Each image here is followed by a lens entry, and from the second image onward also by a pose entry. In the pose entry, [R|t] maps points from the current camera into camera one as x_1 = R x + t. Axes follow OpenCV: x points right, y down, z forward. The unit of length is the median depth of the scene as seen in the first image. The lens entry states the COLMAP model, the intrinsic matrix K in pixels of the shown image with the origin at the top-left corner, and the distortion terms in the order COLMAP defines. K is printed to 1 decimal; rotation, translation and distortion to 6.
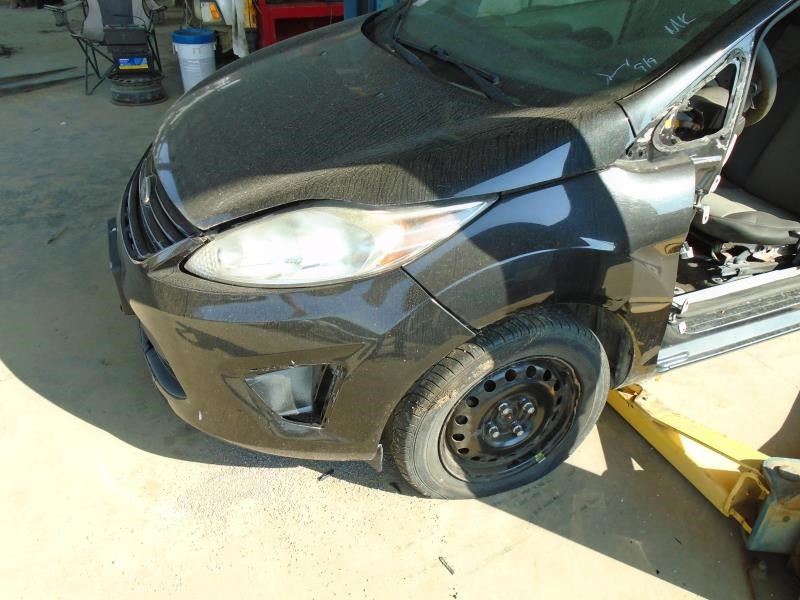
lens RADIAL K [[616.1, 0, 399.0], [0, 616.1, 299.6], [0, 0, 1]] dist [-0.008490, -0.003164]
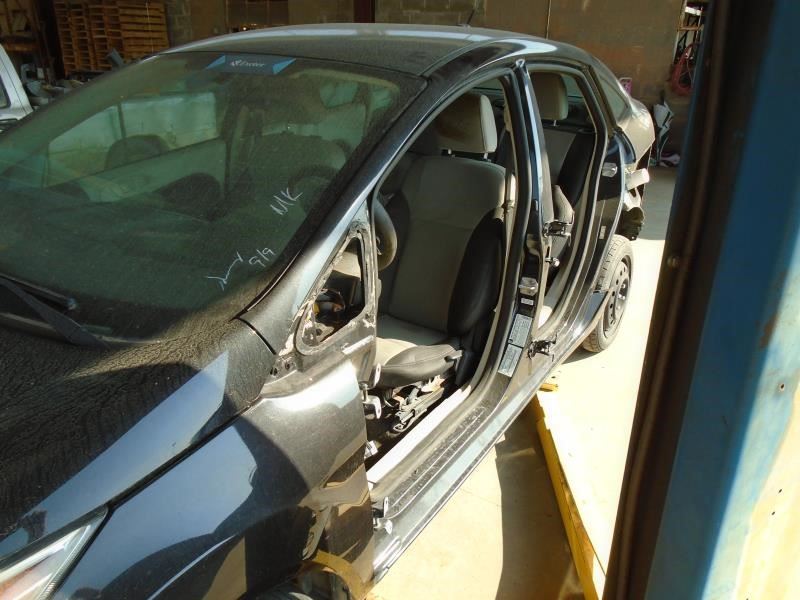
lens RADIAL K [[616.1, 0, 393.2], [0, 616.1, 300.9], [0, 0, 1]] dist [-0.008490, -0.003164]
pose [[0.835814, -0.223405, 0.501503, 0.117213], [0.297322, 0.952105, -0.071388, -0.204270], [-0.461535, 0.208775, 0.862206, 0.214393]]
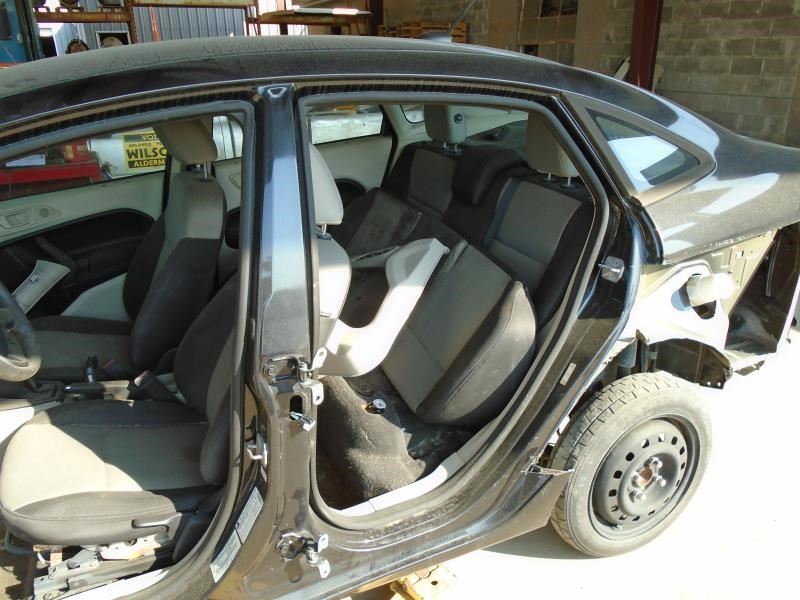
lens RADIAL K [[616.1, 0, 403.2], [0, 616.1, 298.9], [0, 0, 1]] dist [-0.008490, -0.003164]
pose [[0.998589, -0.042400, 0.031975, 1.233446], [0.047627, 0.981381, -0.186070, -0.281880], [-0.023490, 0.187330, 0.982016, 0.378589]]
